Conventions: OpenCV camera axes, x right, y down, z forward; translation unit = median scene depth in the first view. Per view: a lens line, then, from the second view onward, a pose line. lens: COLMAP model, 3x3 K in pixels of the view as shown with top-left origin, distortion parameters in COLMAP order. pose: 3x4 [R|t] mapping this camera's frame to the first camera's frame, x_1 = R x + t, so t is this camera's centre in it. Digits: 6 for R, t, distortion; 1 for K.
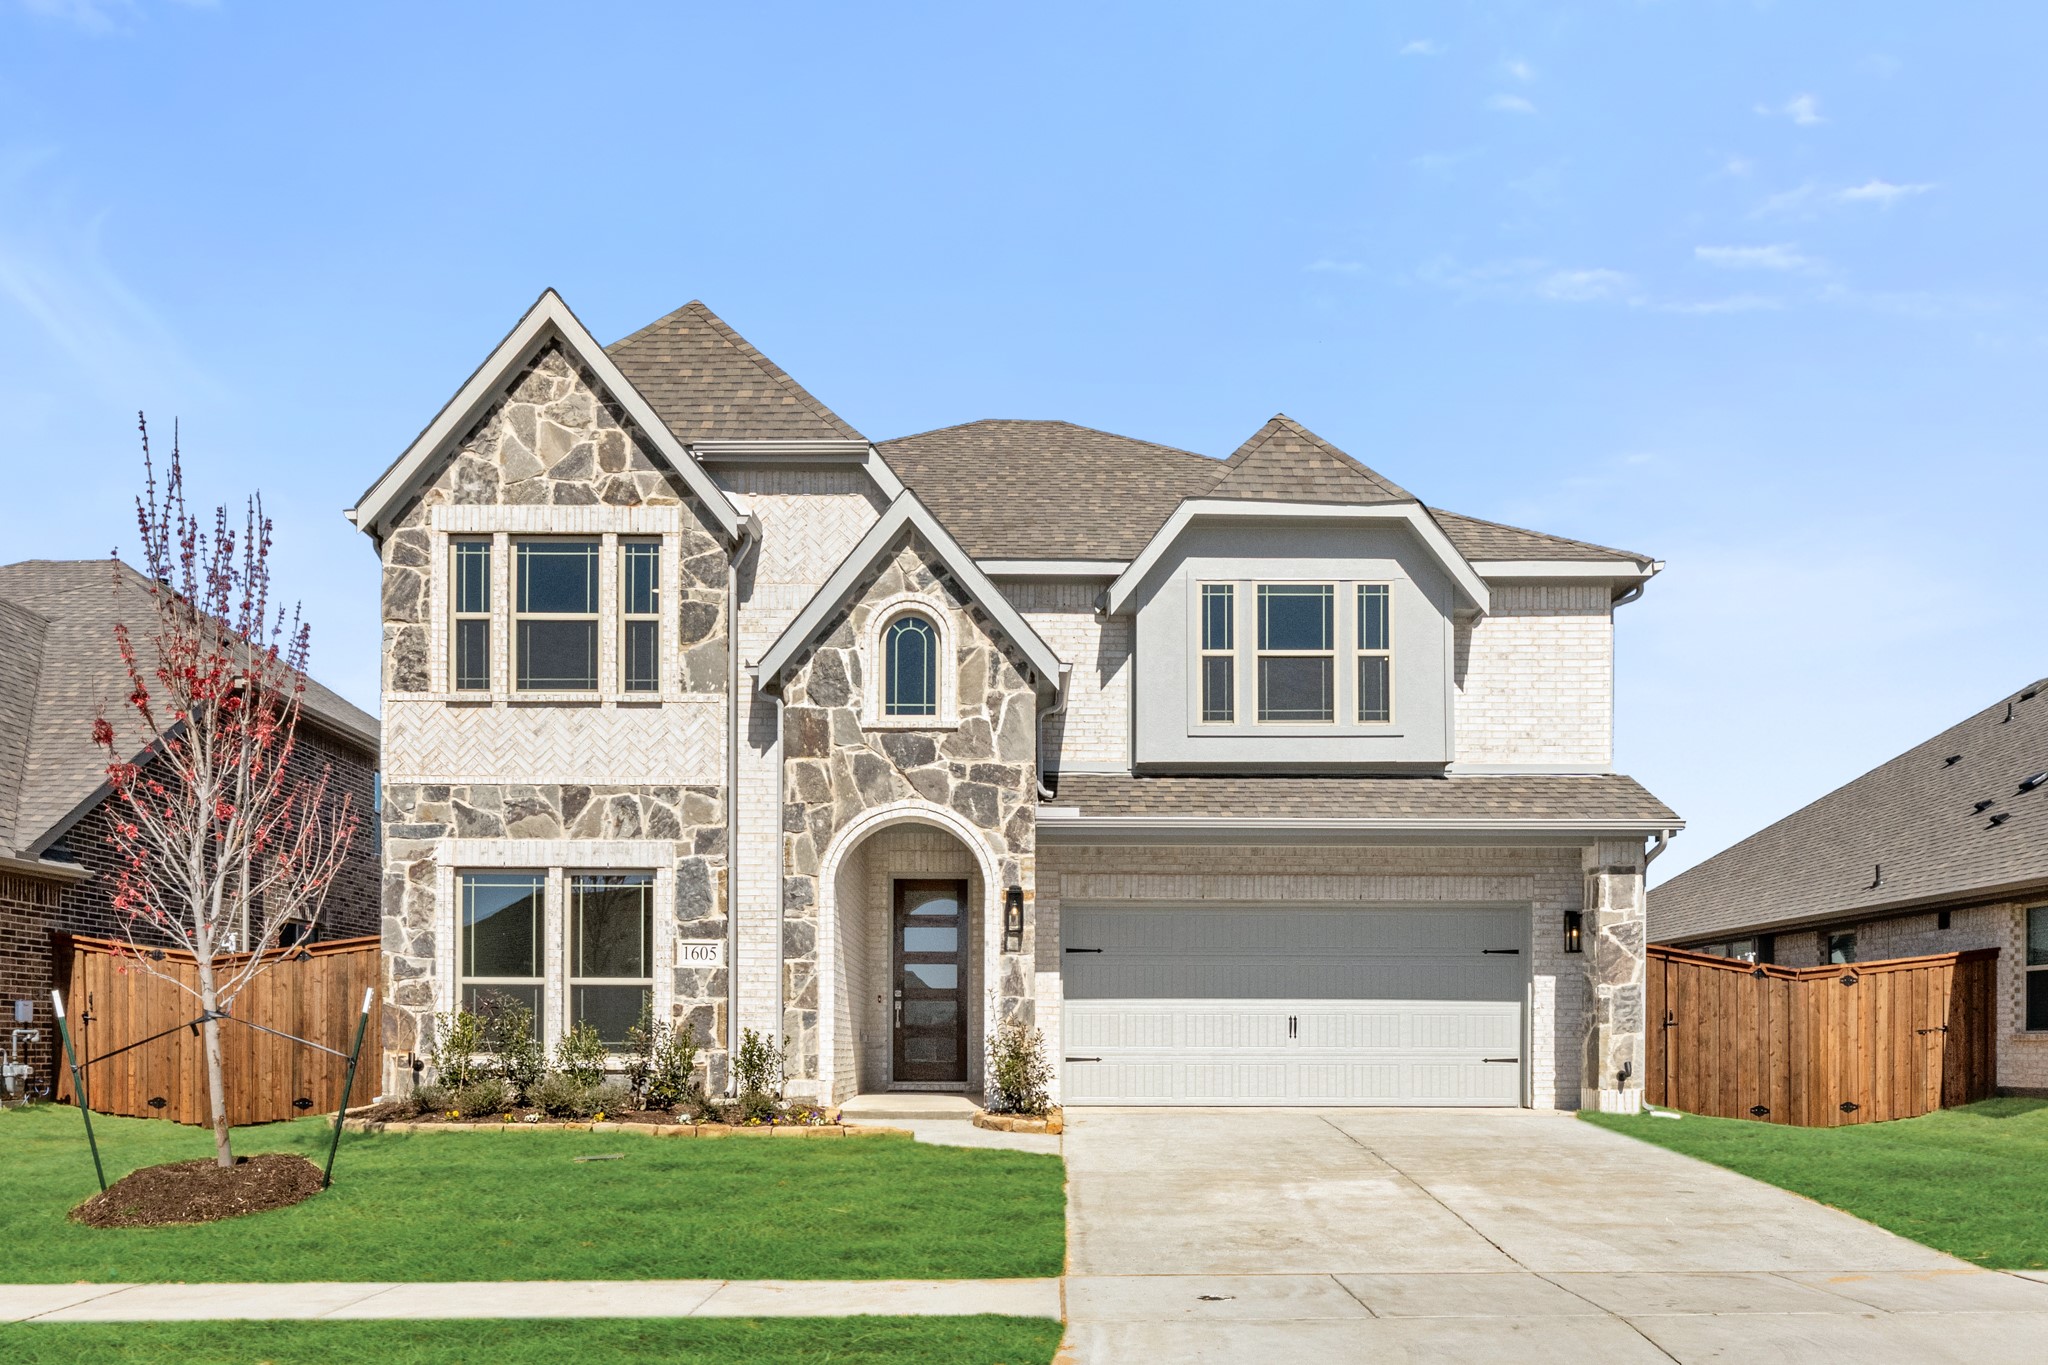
lens RADIAL K [[838.2, 0, 1024.1], [0, 838.2, 683.6], [0, 0, 1]] dist [0.001173, 0.000026]
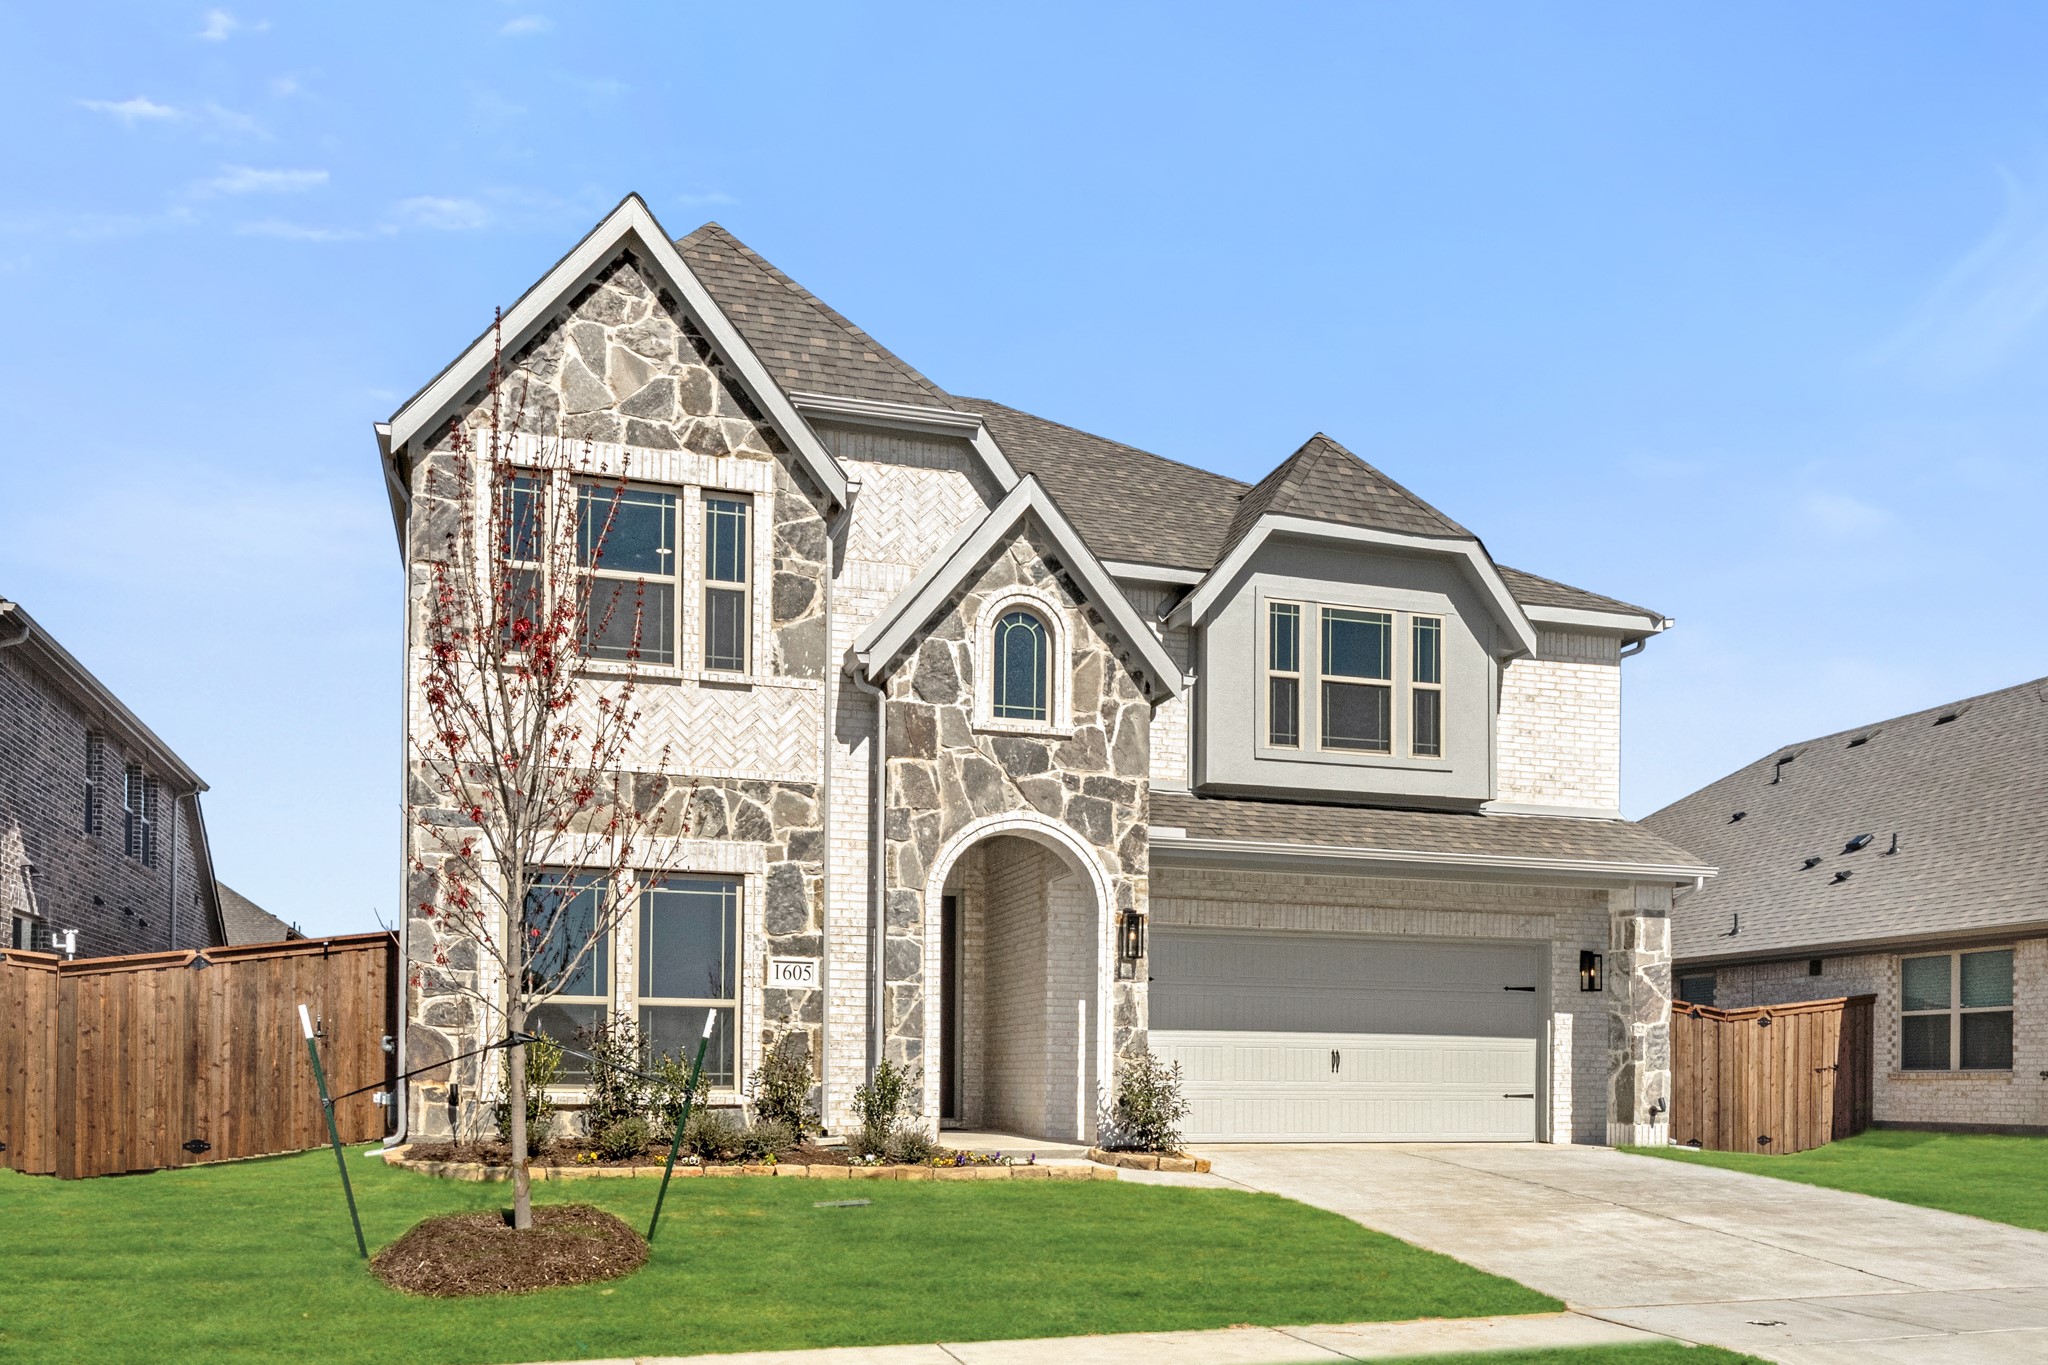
lens RADIAL K [[912.0, 0, 1024.3], [0, 912.0, 681.9], [0, 0, 1]] dist [0.001361, 0.000084]
pose [[0.983432, 0.076702, 0.164251, -0.265394], [-0.076251, 0.997048, -0.009056, 0.005258], [-0.164460, -0.003618, 0.986377, 0.010507]]
